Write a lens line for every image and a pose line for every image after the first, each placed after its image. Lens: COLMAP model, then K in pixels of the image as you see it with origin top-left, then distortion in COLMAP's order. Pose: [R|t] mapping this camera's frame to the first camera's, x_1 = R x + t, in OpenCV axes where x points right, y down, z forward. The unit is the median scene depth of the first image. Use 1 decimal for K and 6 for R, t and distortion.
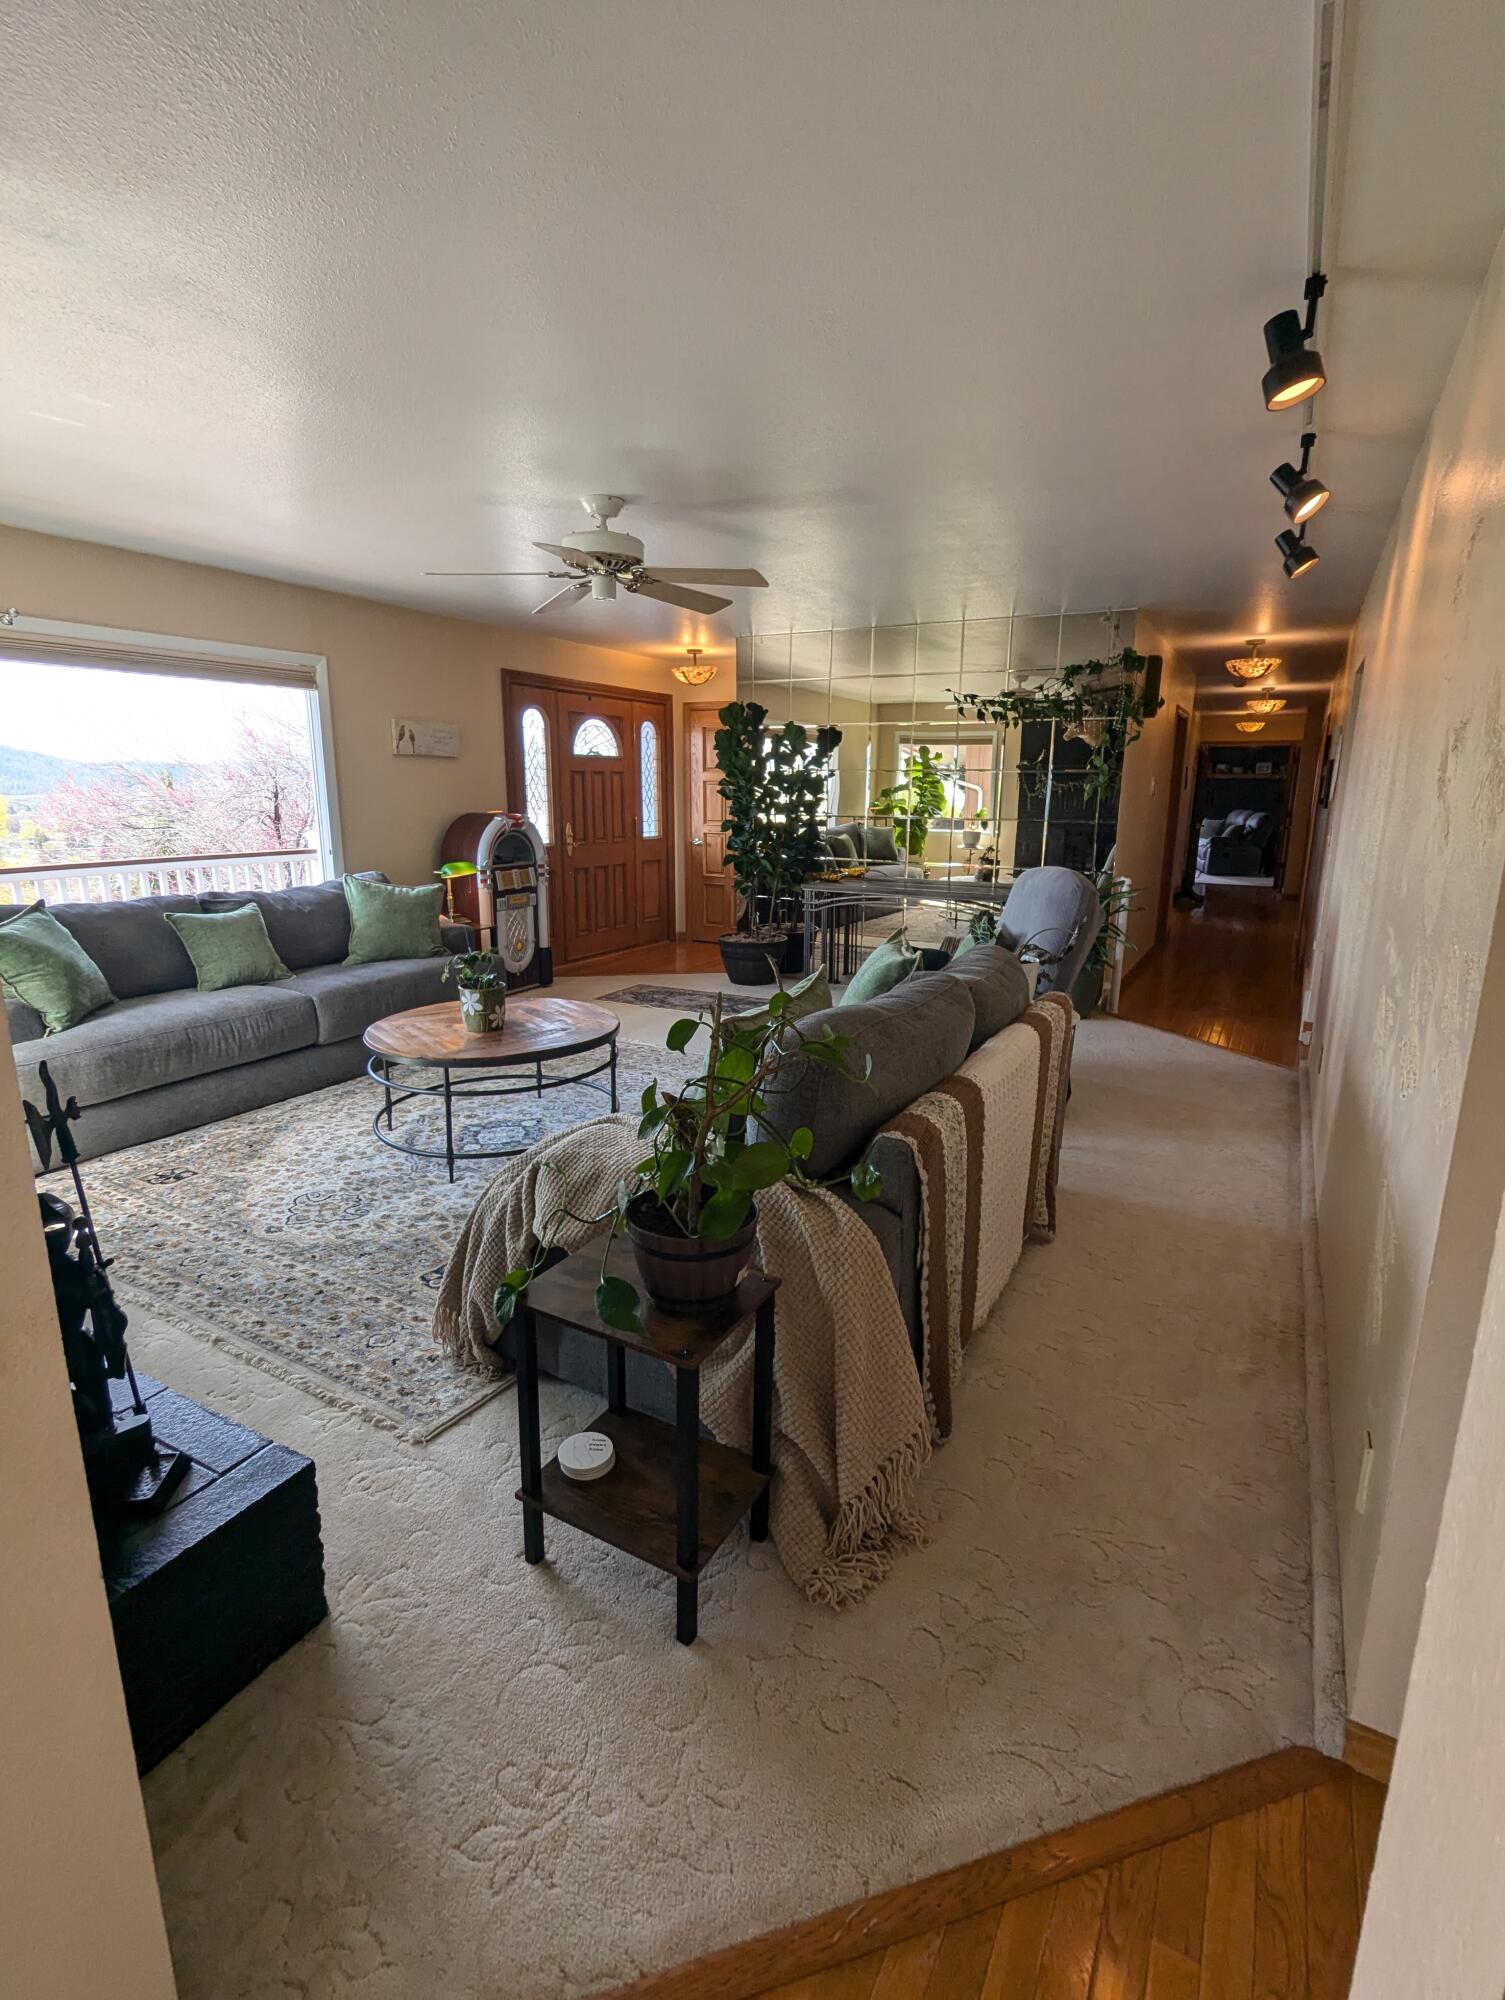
lens RADIAL K [[950.3, 0, 783.5], [0, 950.3, 1016.2], [0, 0, 1]] dist [0.000597, 0.002129]
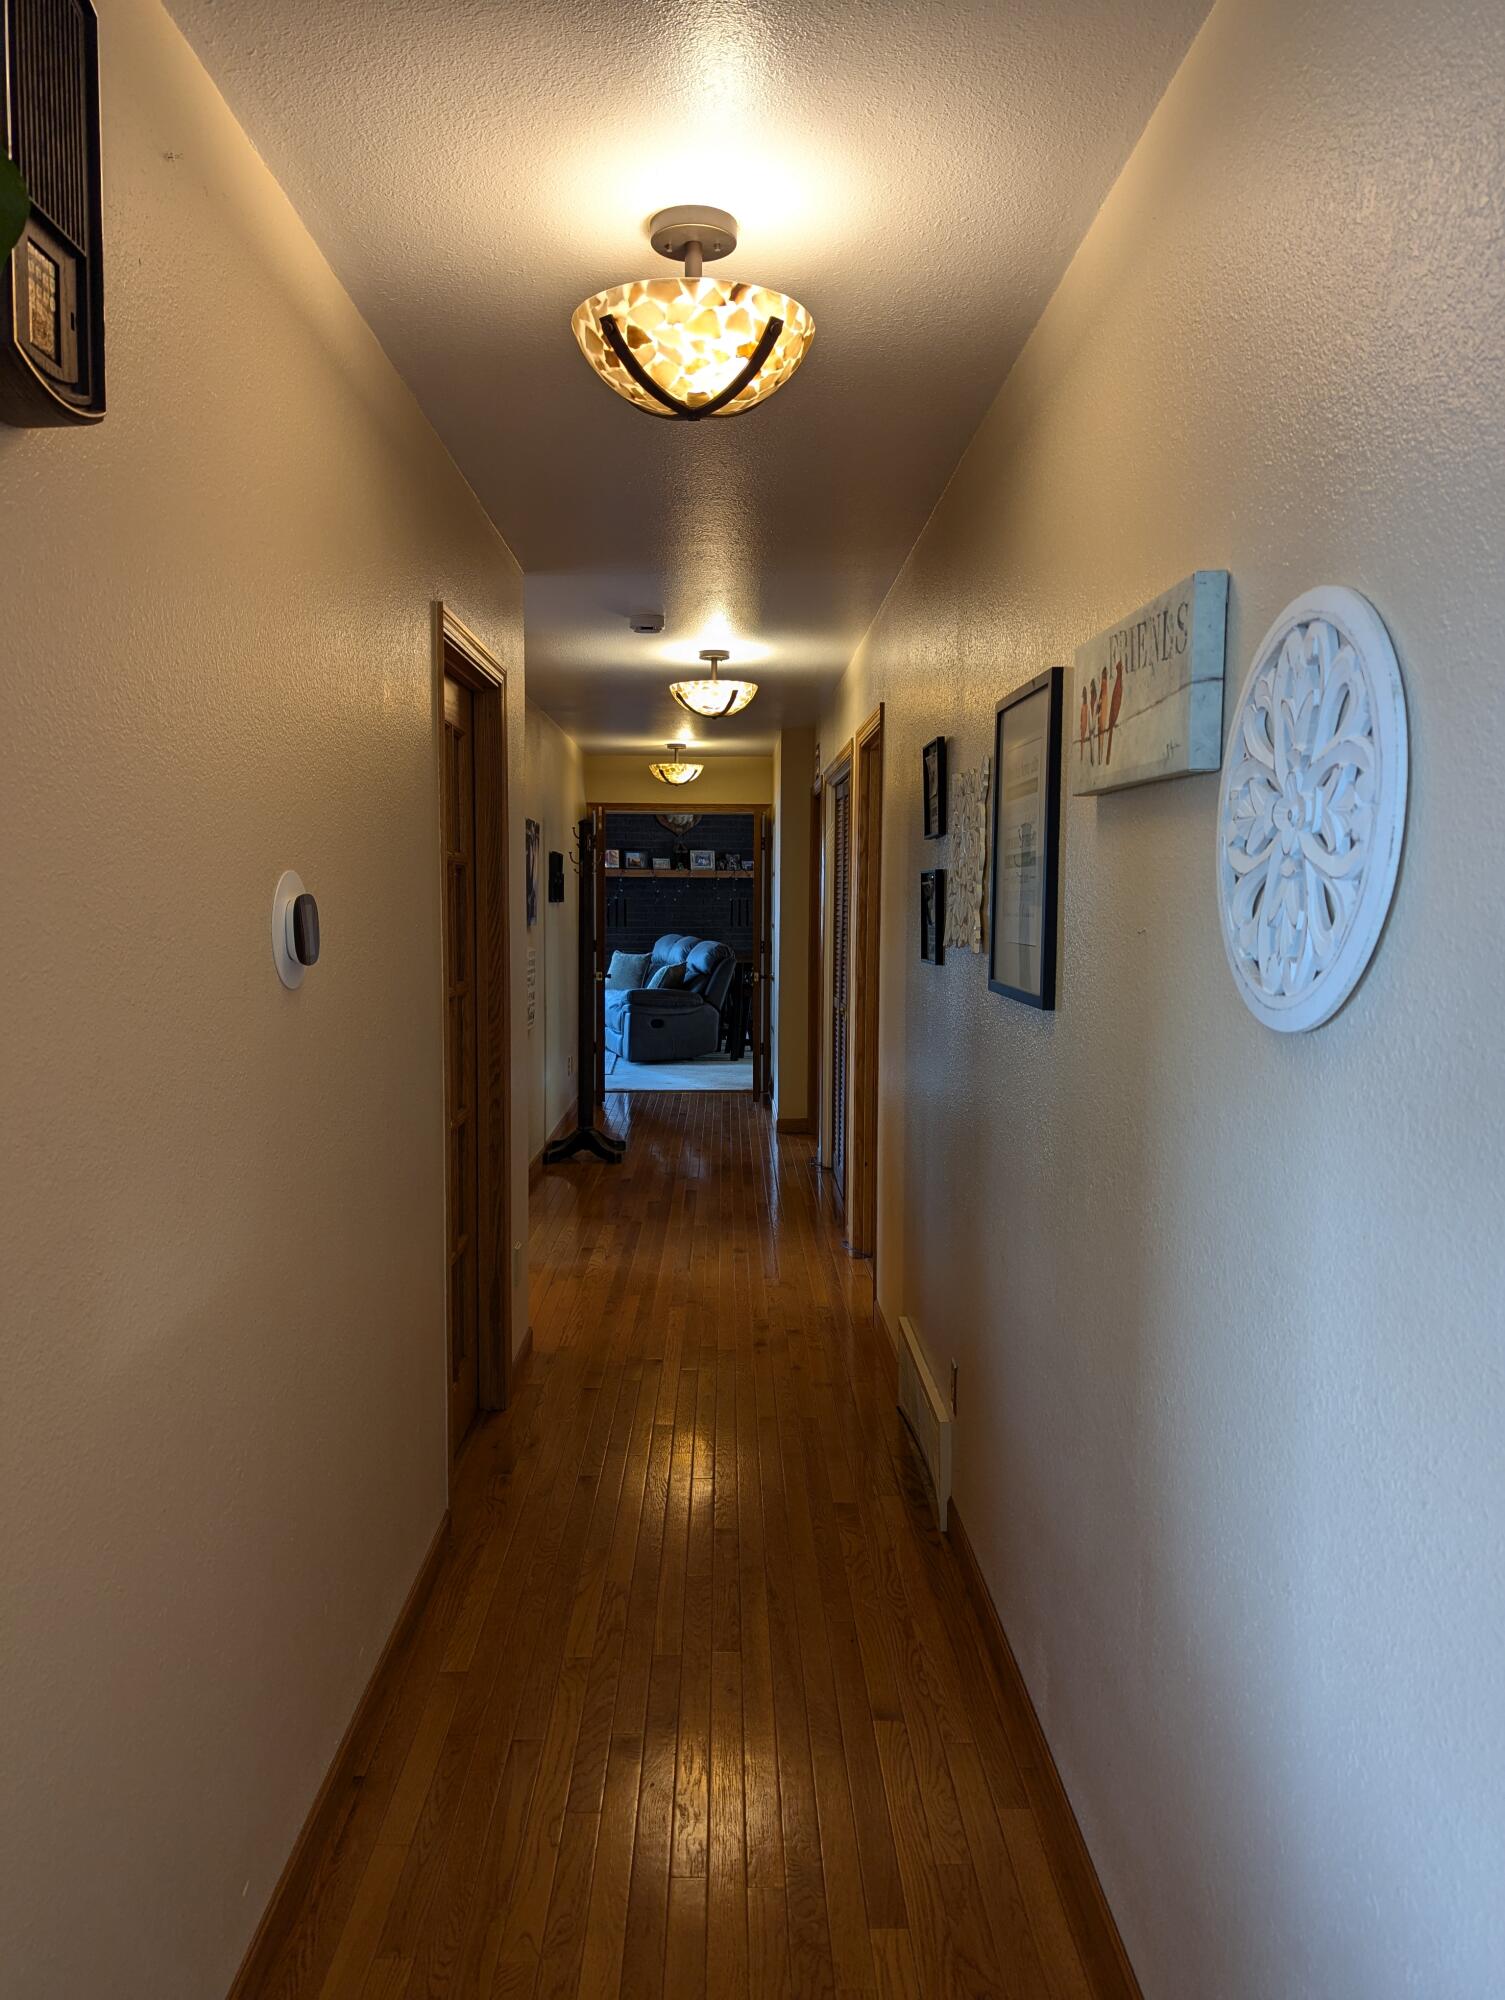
lens RADIAL K [[1406.5, 0, 752.9], [0, 1406.5, 994.1], [0, 0, 1]] dist [0.045055, -0.002627]
pose [[0.877955, -0.038238, 0.477214, 0.147737], [0.114465, 0.984660, -0.131690, -0.078736], [-0.464858, 0.170242, 0.868864, 0.312395]]
